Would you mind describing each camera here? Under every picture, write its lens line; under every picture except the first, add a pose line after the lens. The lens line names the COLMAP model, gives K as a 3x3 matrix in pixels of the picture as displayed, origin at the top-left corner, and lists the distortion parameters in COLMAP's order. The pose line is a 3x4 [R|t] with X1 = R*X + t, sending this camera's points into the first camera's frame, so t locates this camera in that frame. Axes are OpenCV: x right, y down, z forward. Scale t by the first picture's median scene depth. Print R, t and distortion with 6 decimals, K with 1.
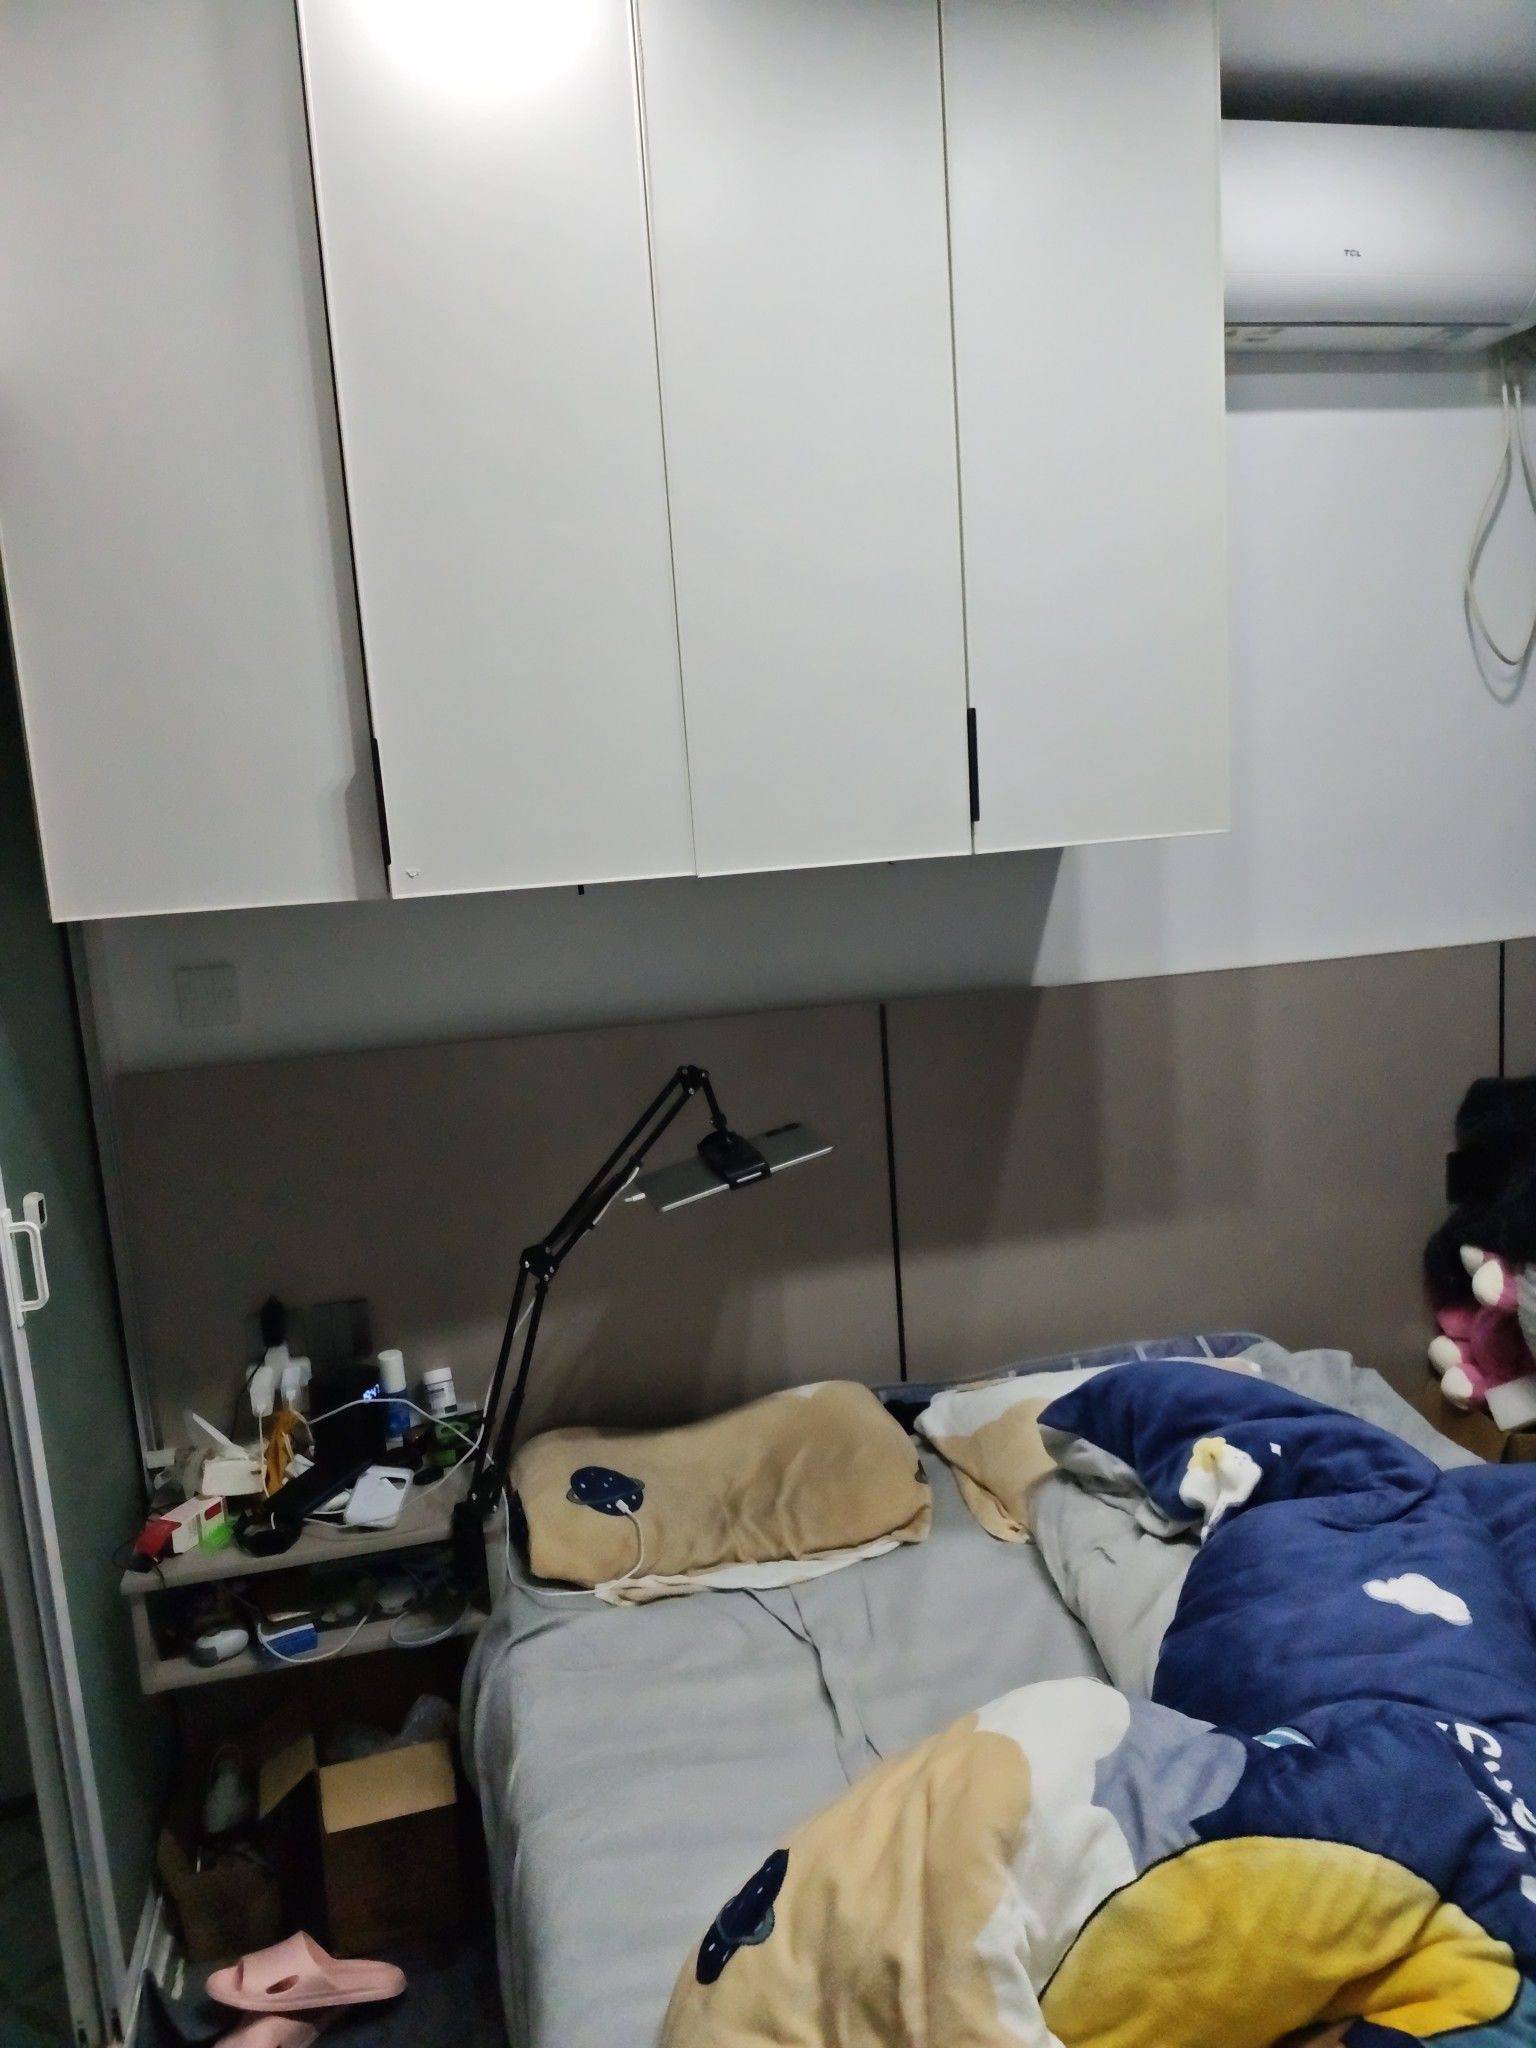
lens RADIAL K [[1489.2, 0, 768.0], [0, 1489.2, 1024.0], [0, 0, 1]] dist [0.035927, -0.004729]
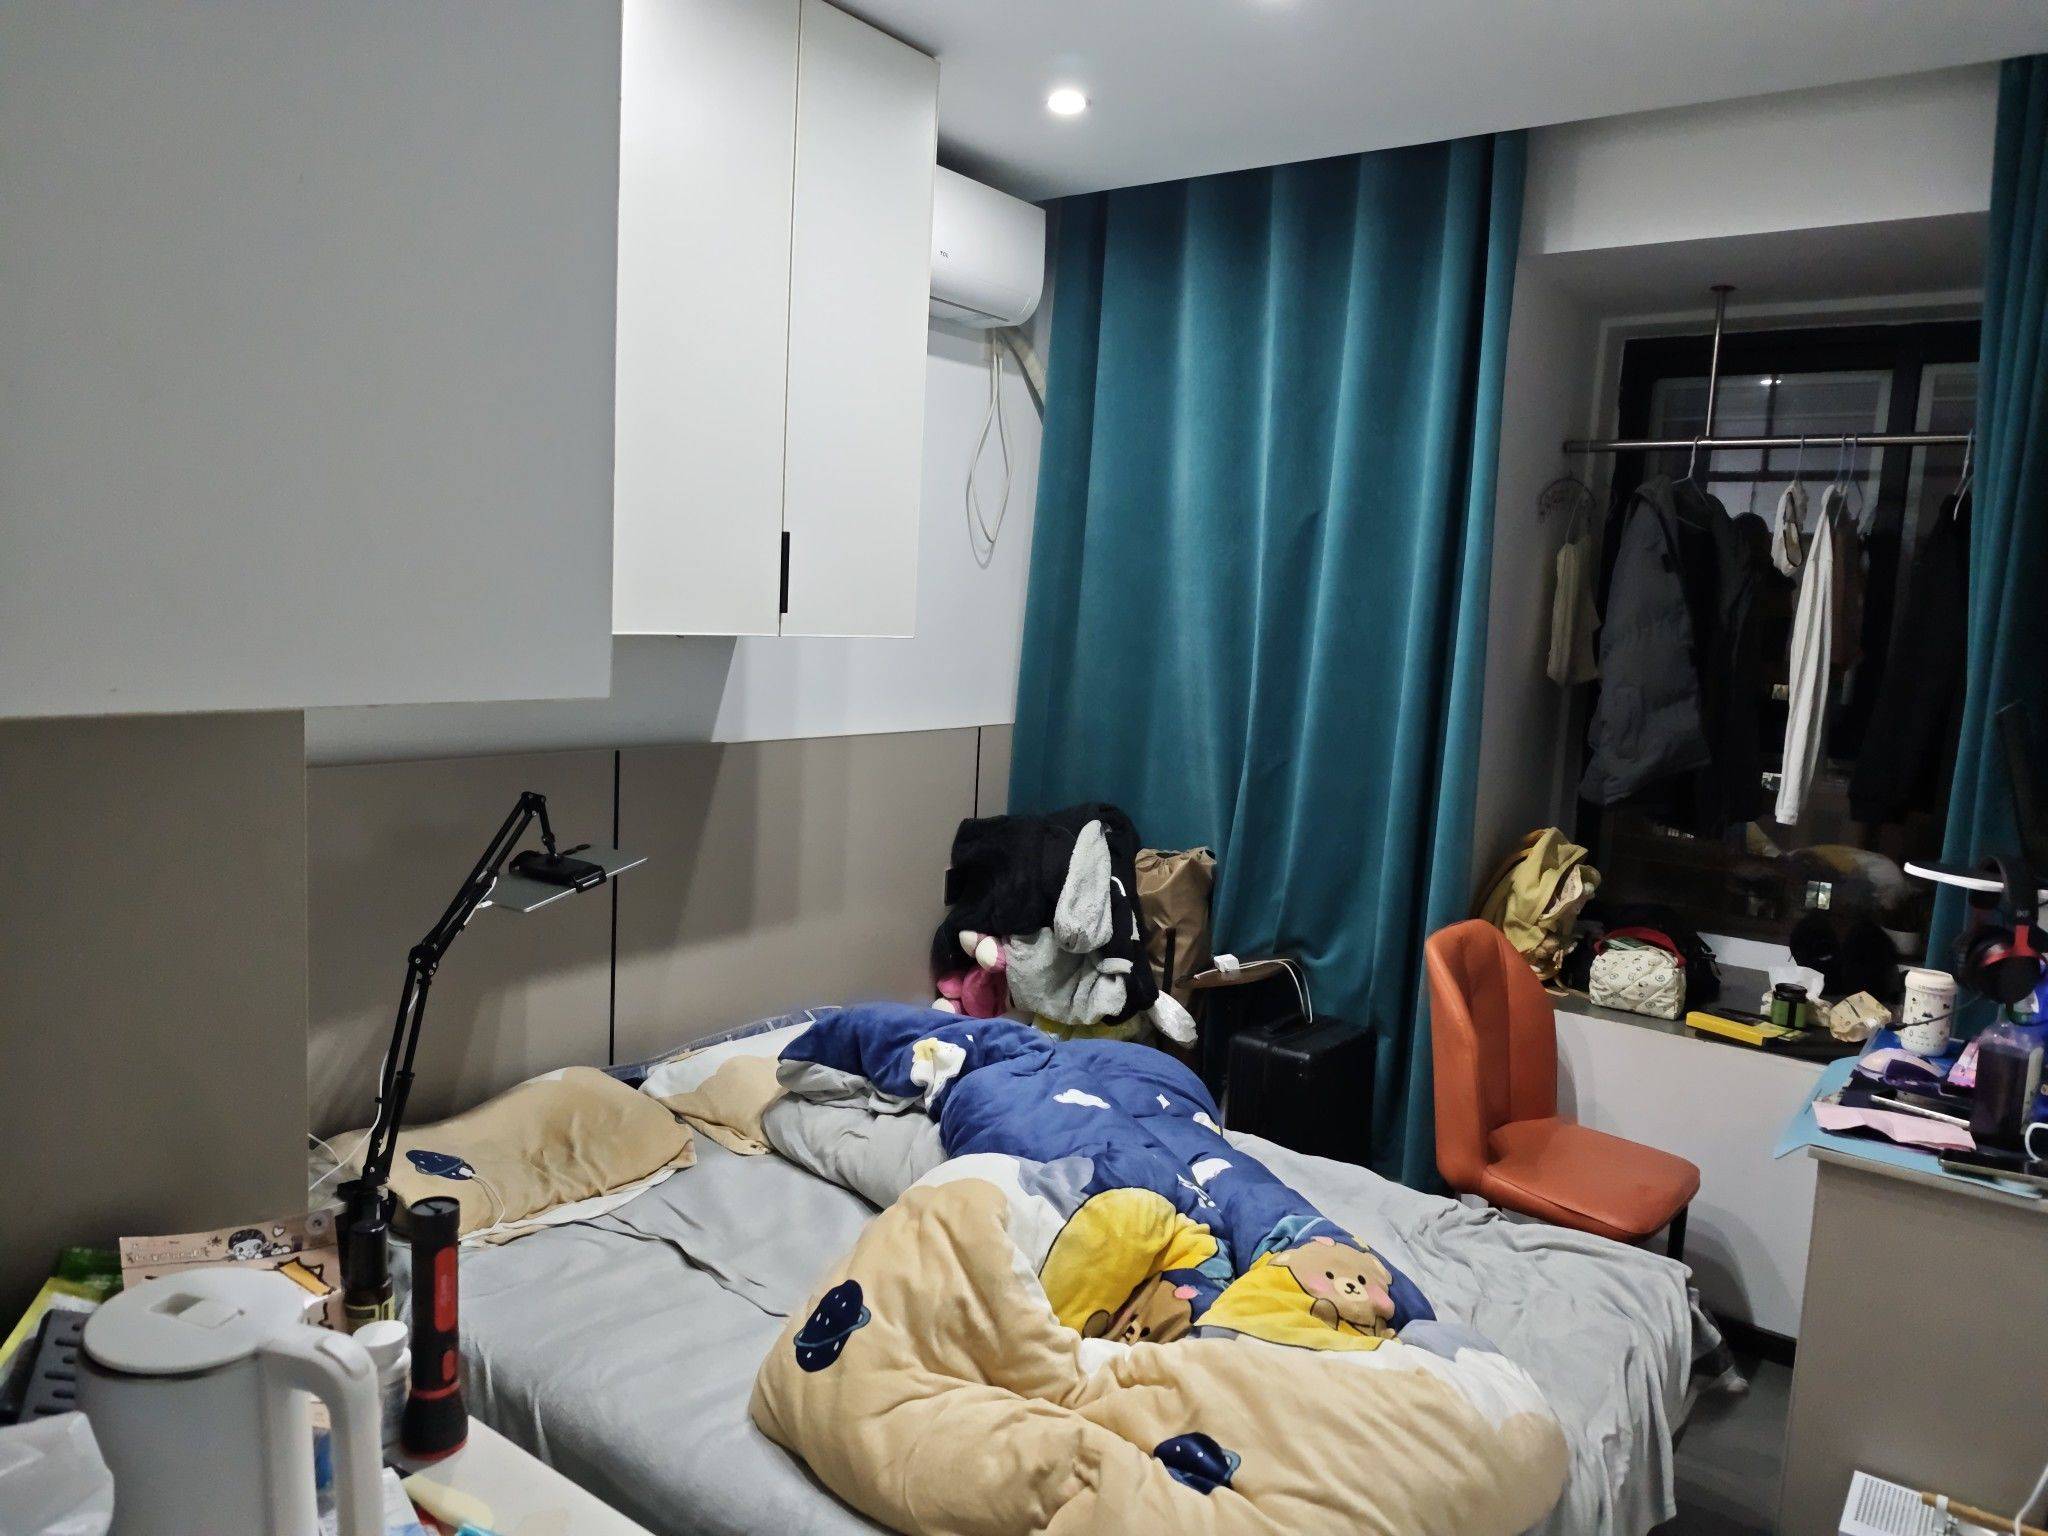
lens RADIAL K [[1450.0, 0, 1022.2], [0, 1450.0, 805.1], [0, 0, 1]] dist [0.123149, -0.001642]
pose [[0.769589, 0.005350, 0.638517, -0.519354], [0.005917, 0.999862, -0.015509, 0.060467], [-0.638512, 0.015714, 0.769451, -0.170087]]
